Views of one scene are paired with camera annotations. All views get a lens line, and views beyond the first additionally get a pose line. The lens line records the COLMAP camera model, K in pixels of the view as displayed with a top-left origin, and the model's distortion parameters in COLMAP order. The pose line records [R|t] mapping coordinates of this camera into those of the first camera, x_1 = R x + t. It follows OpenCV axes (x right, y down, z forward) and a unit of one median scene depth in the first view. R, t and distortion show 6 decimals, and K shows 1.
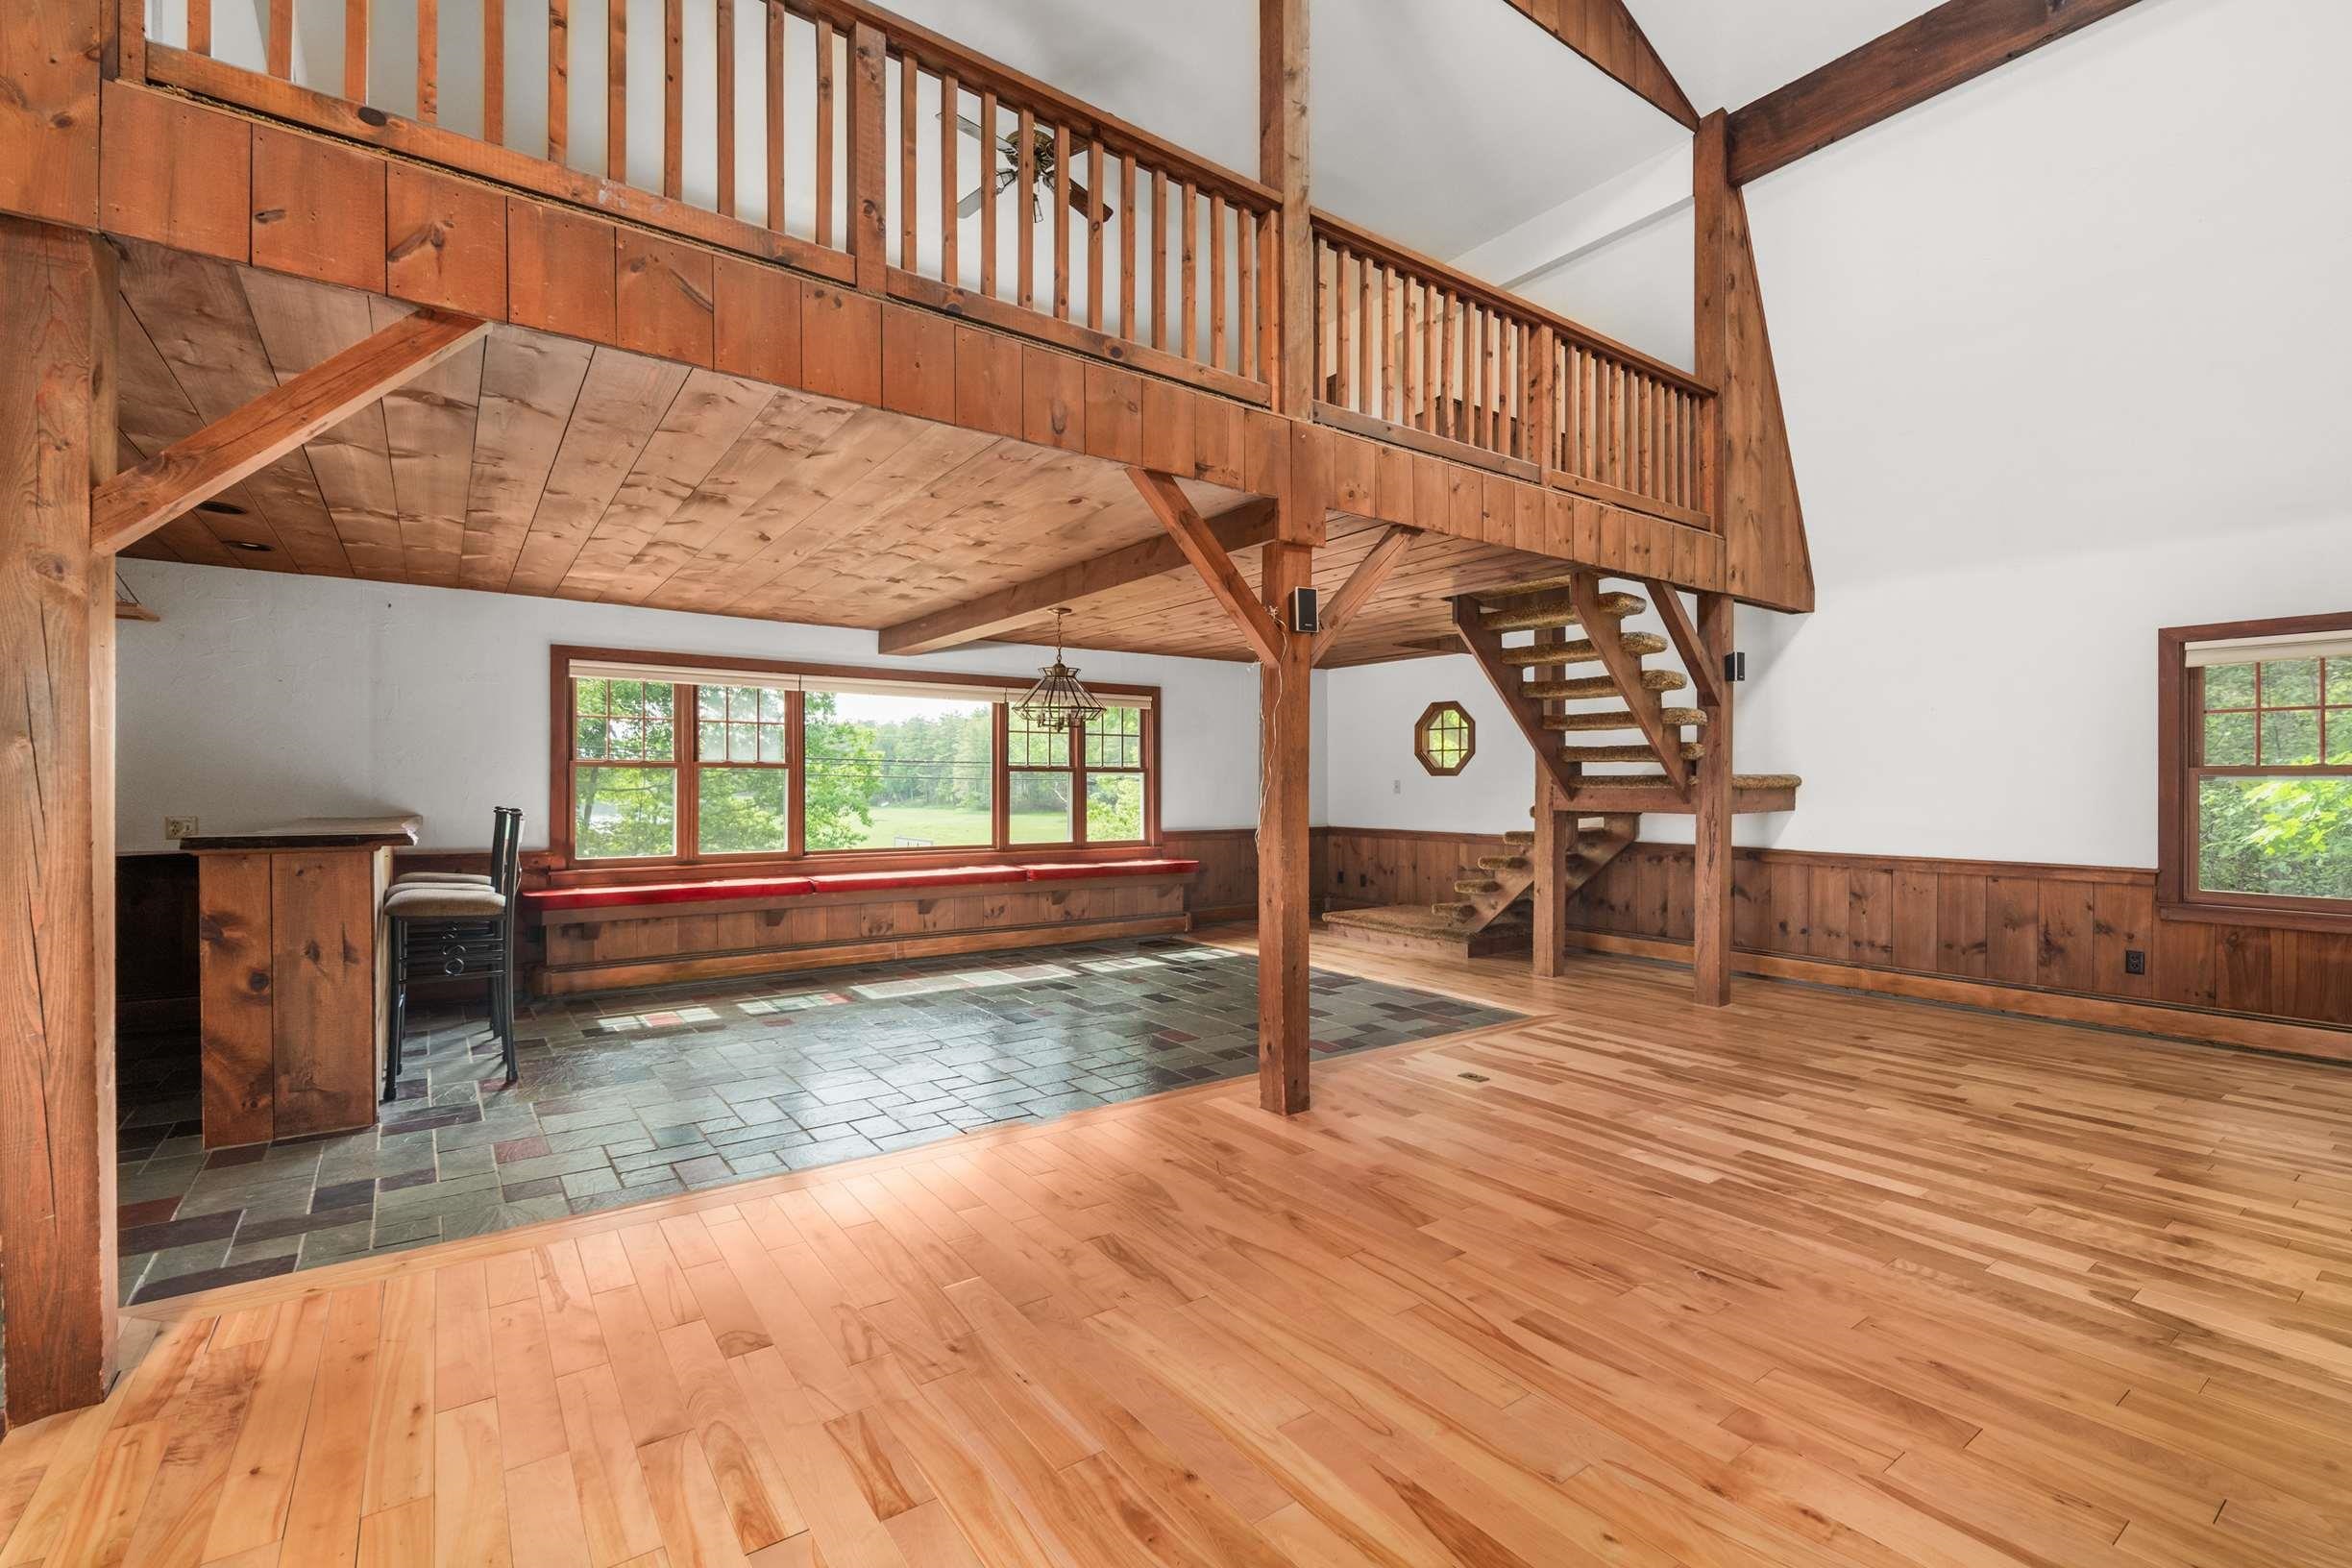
lens RADIAL K [[1023.0, 0, 1175.9], [0, 1023.0, 783.2], [0, 0, 1]] dist [0.009611, -0.003271]
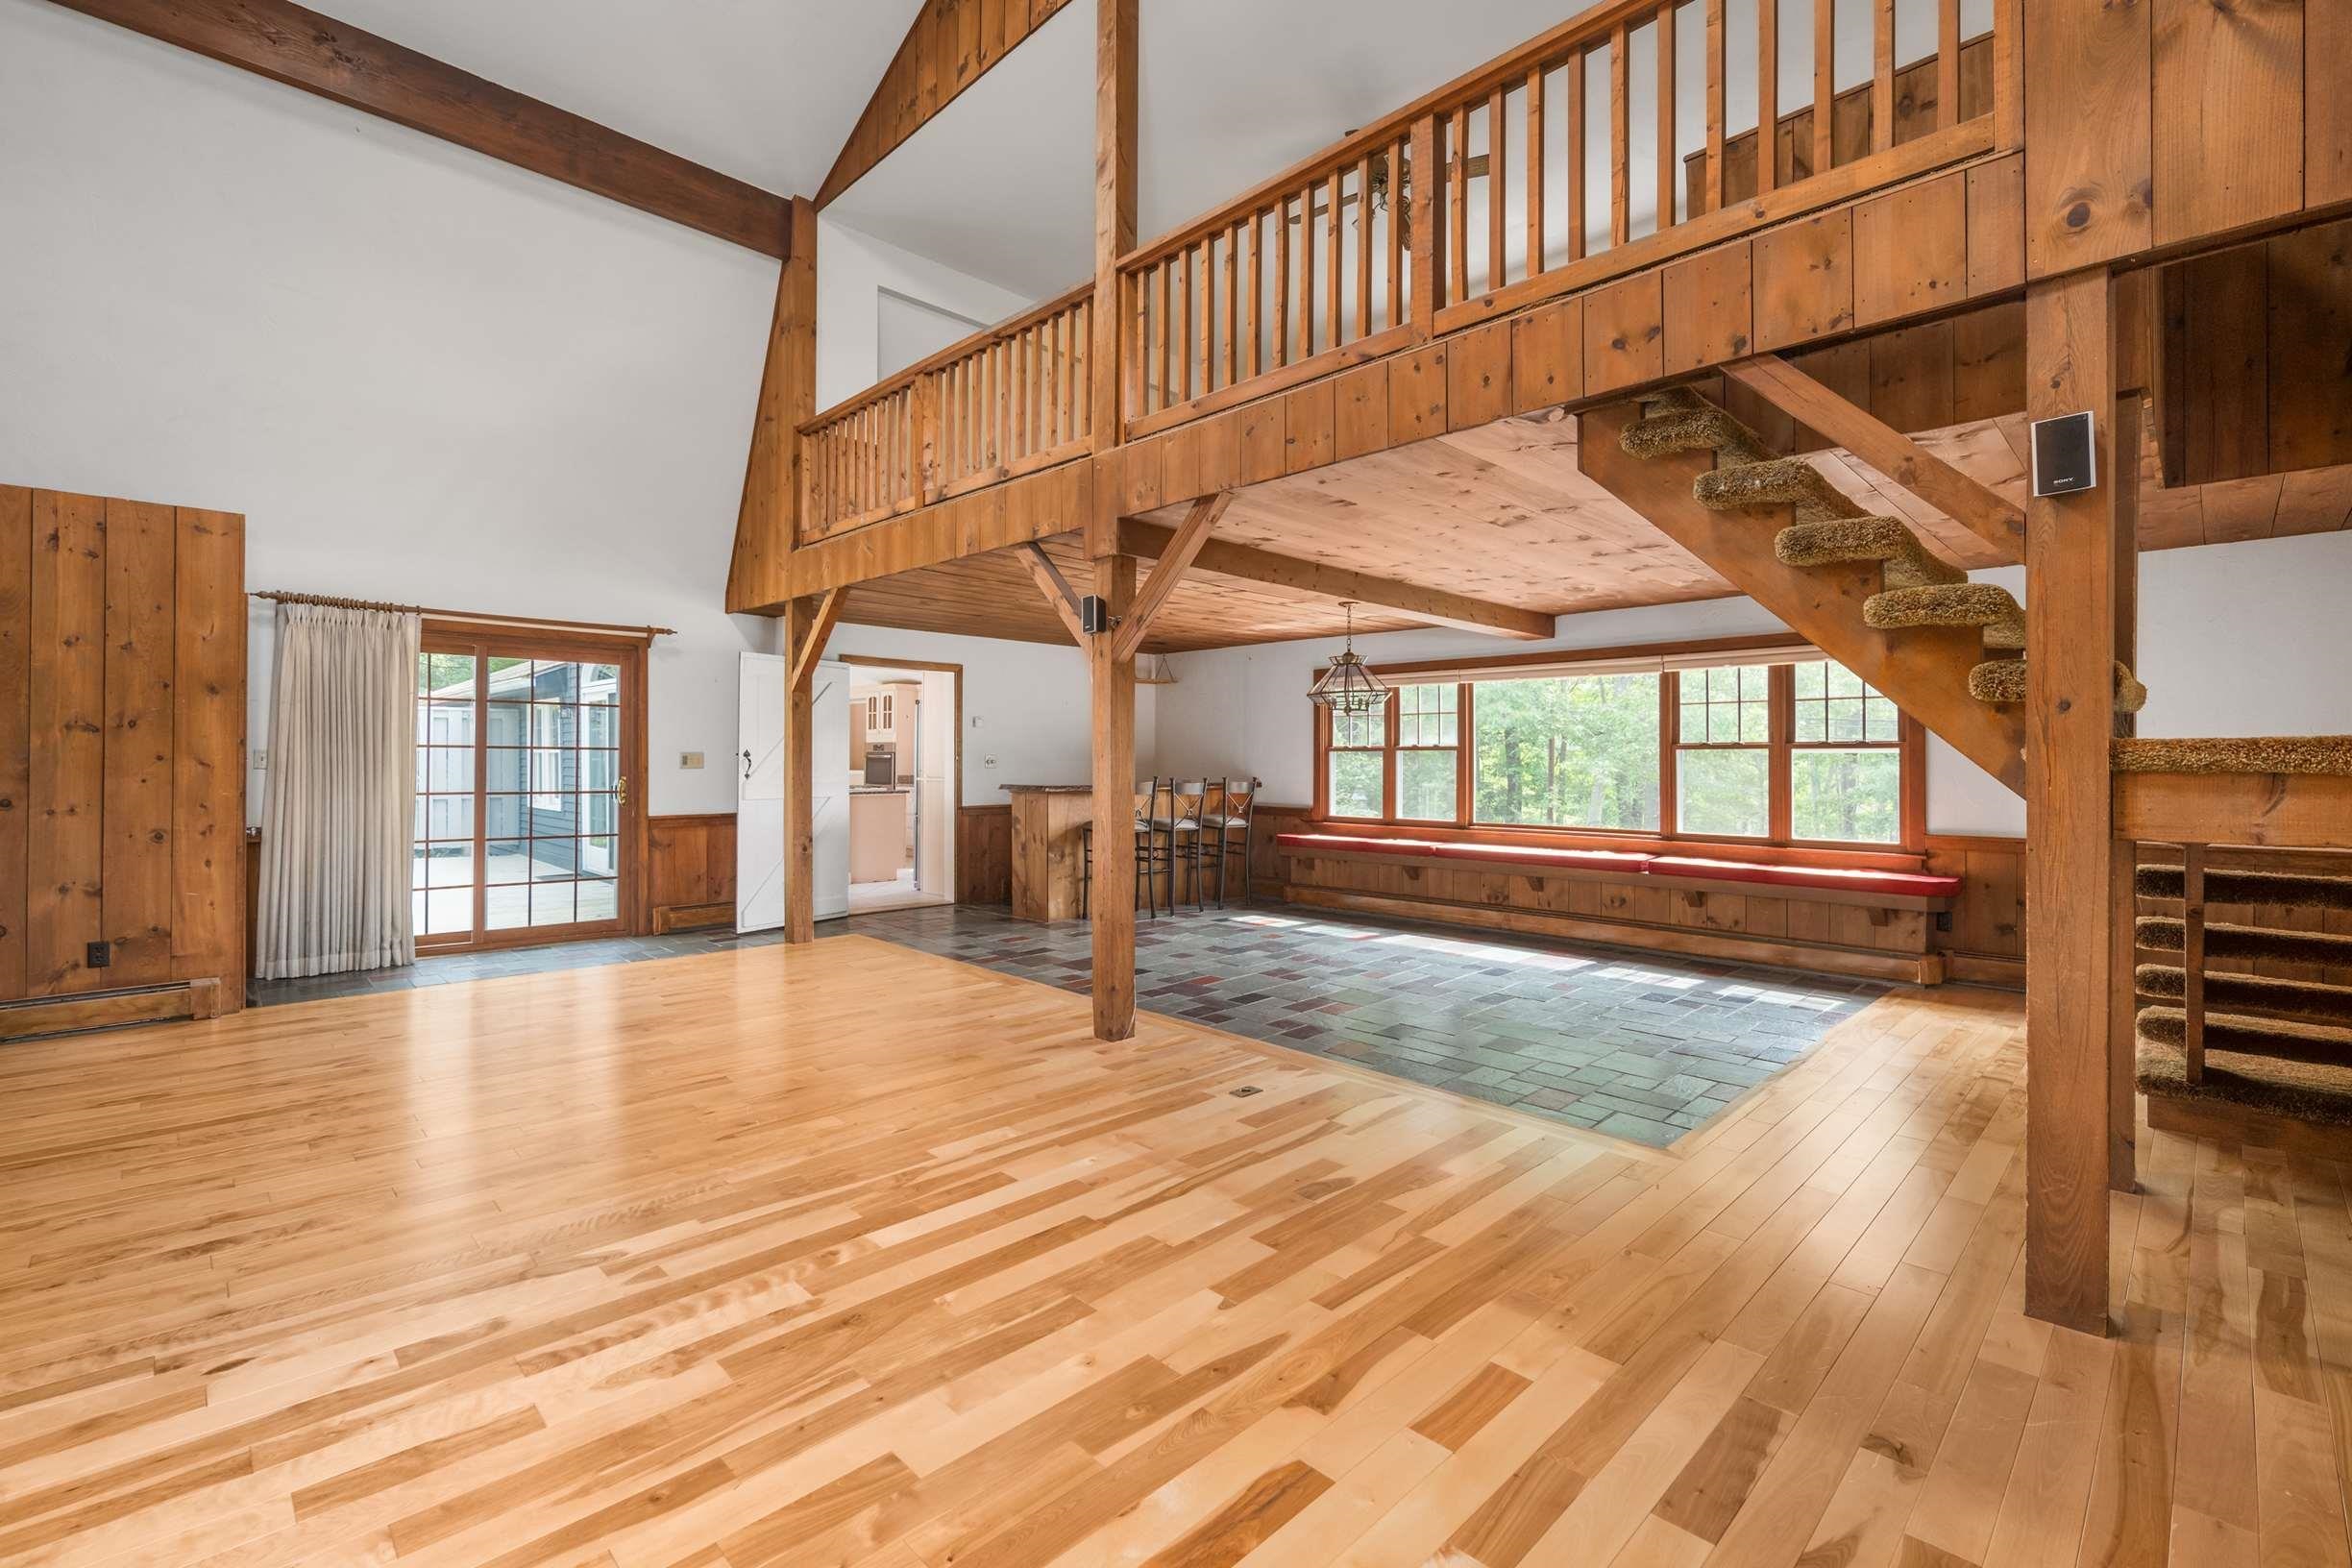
lens RADIAL K [[1023.0, 0, 1176.0], [0, 1023.0, 752.5], [0, 0, 1]] dist [0.009611, -0.003271]
pose [[0.145510, -0.012198, -0.989282, 1.173734], [-0.001958, 0.999918, -0.012617, 0.005436], [0.989355, 0.003773, 0.145474, 0.820619]]
